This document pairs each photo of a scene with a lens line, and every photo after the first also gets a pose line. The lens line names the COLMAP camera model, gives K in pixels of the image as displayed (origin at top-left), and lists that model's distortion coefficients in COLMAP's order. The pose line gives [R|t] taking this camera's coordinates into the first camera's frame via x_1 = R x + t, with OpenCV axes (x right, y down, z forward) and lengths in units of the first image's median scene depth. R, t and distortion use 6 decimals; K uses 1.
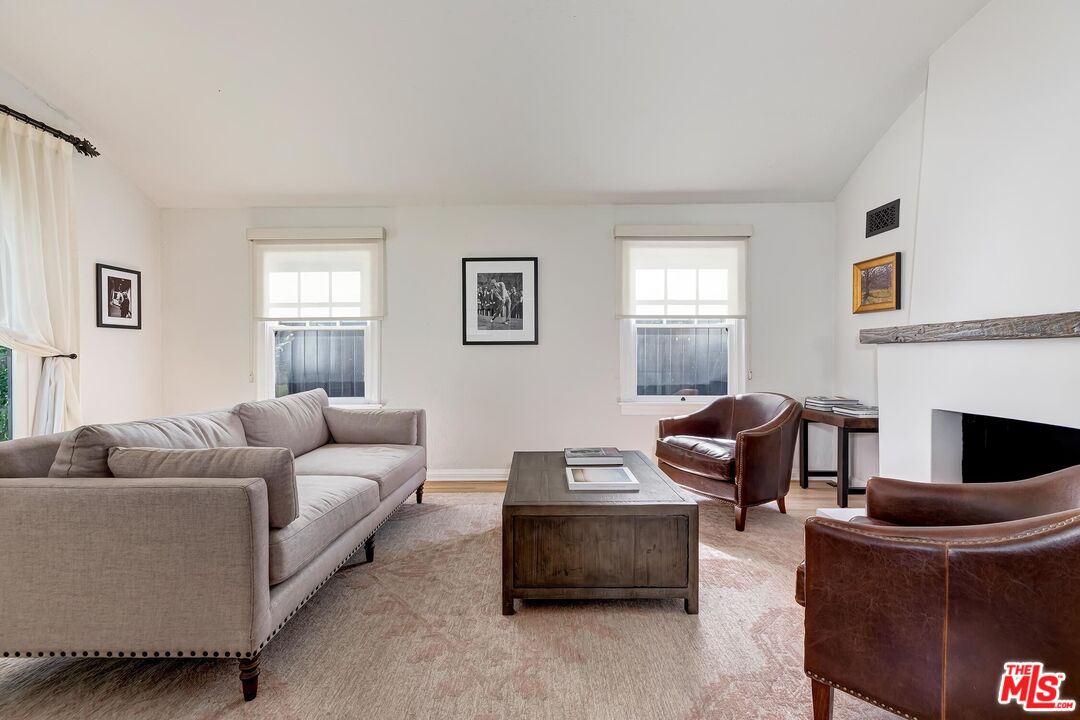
lens RADIAL K [[494.2, 0, 537.3], [0, 494.2, 358.3], [0, 0, 1]] dist [0.008170, 0.000907]
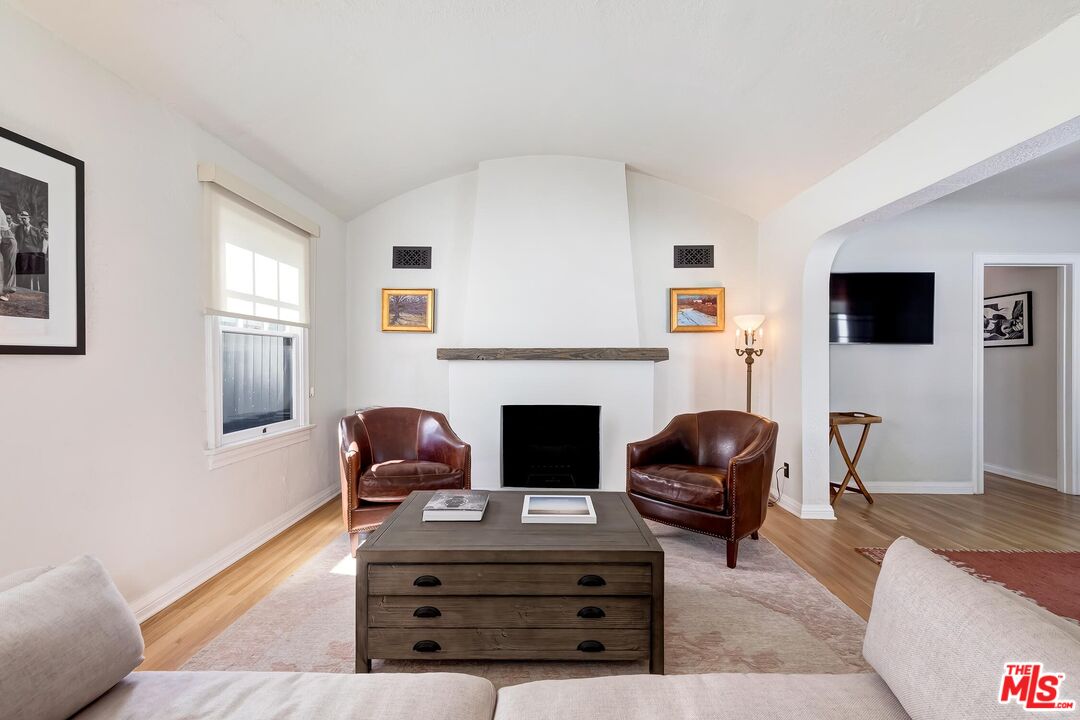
lens RADIAL K [[494.2, 0, 542.5], [0, 494.2, 358.6], [0, 0, 1]] dist [0.008170, 0.000907]
pose [[0.007423, 0.005692, 0.999956, -0.451792], [0.008868, 0.999944, -0.005758, -0.017710], [-0.999933, 0.008910, 0.007372, 0.577698]]
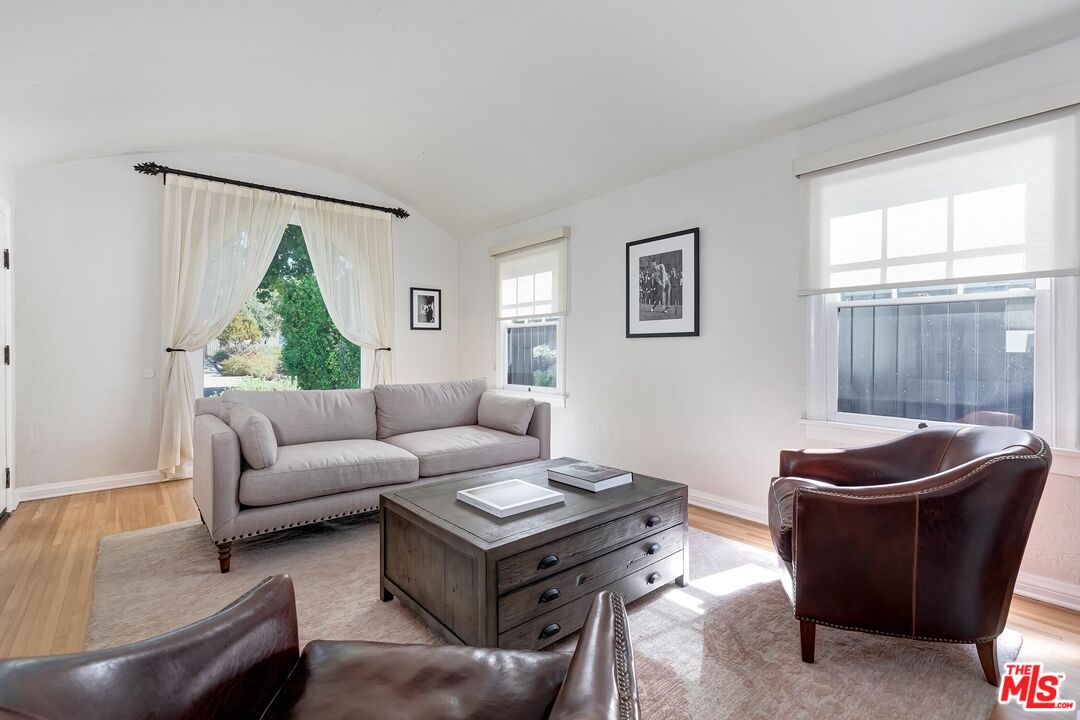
lens RADIAL K [[494.2, 0, 542.5], [0, 494.2, 357.1], [0, 0, 1]] dist [0.008170, 0.000907]
pose [[0.647628, 0.016244, -0.761783, 0.453725], [-0.005125, 0.999843, 0.016963, -0.005556], [0.761939, -0.007082, 0.647610, 0.283024]]
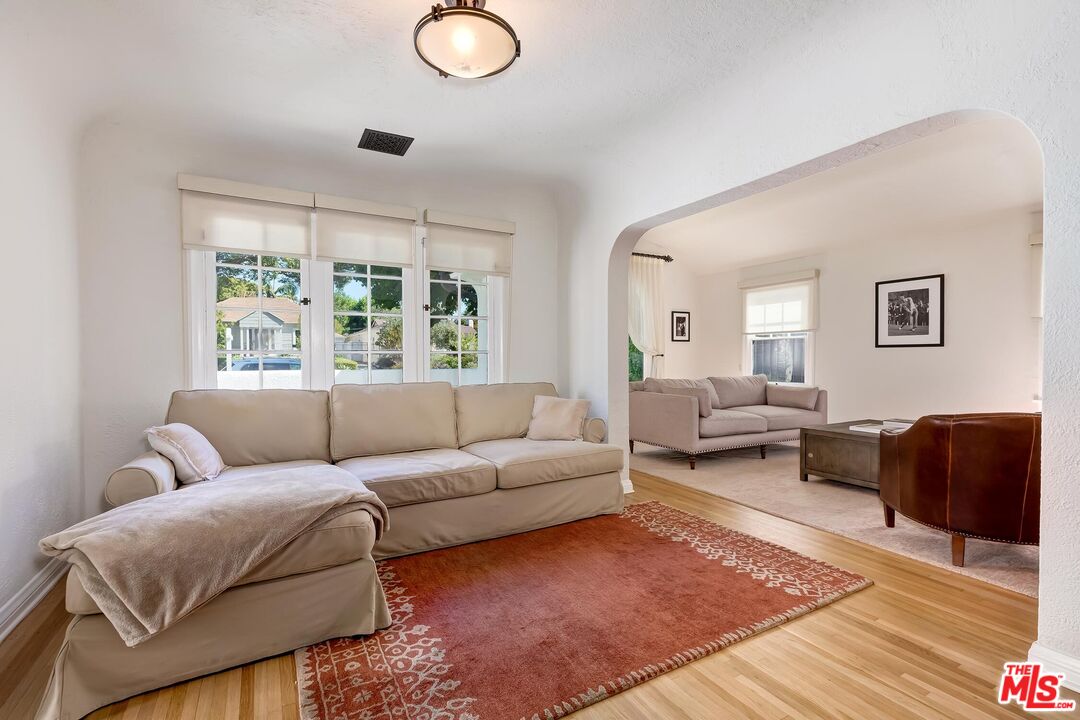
lens RADIAL K [[494.2, 0, 538.8], [0, 494.2, 359.3], [0, 0, 1]] dist [0.008170, 0.000907]
pose [[0.503300, 0.008176, -0.864073, 0.553812], [-0.008955, 0.999951, 0.004246, 0.007624], [0.864065, 0.005600, 0.503348, -0.465413]]
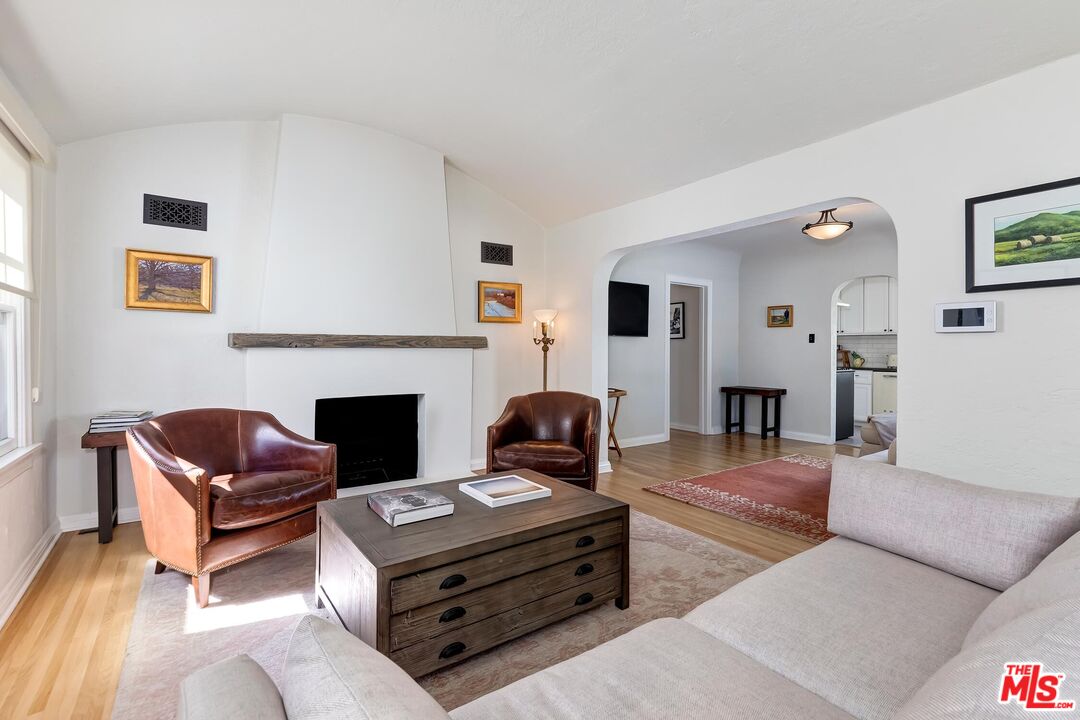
lens RADIAL K [[494.2, 0, 534.2], [0, 494.2, 350.5], [0, 0, 1]] dist [0.008170, 0.000907]
pose [[-0.574196, -0.002734, 0.818713, -0.395170], [0.006749, 0.999945, 0.008073, -0.020681], [-0.818690, 0.010161, -0.574146, 0.850602]]
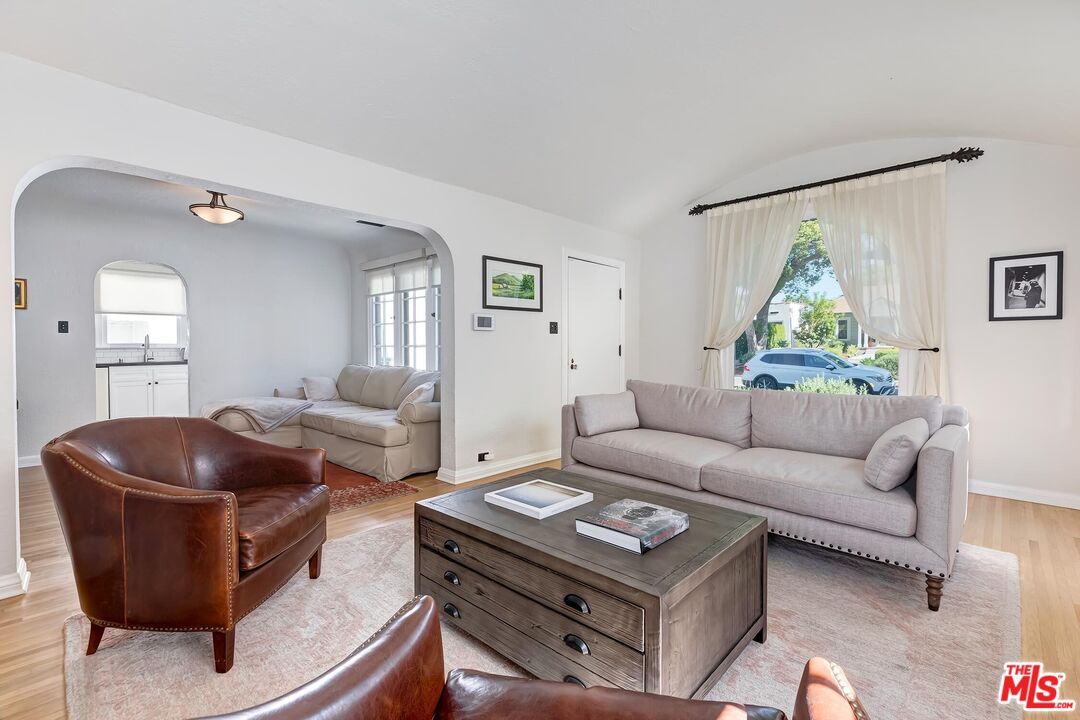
lens RADIAL K [[494.2, 0, 539.2], [0, 494.2, 348.5], [0, 0, 1]] dist [0.008170, 0.000907]
pose [[-0.687507, 0.003147, -0.726171, 0.414179], [-0.007758, 0.999902, 0.011678, -0.010170], [0.726136, 0.013662, -0.687415, 0.888206]]
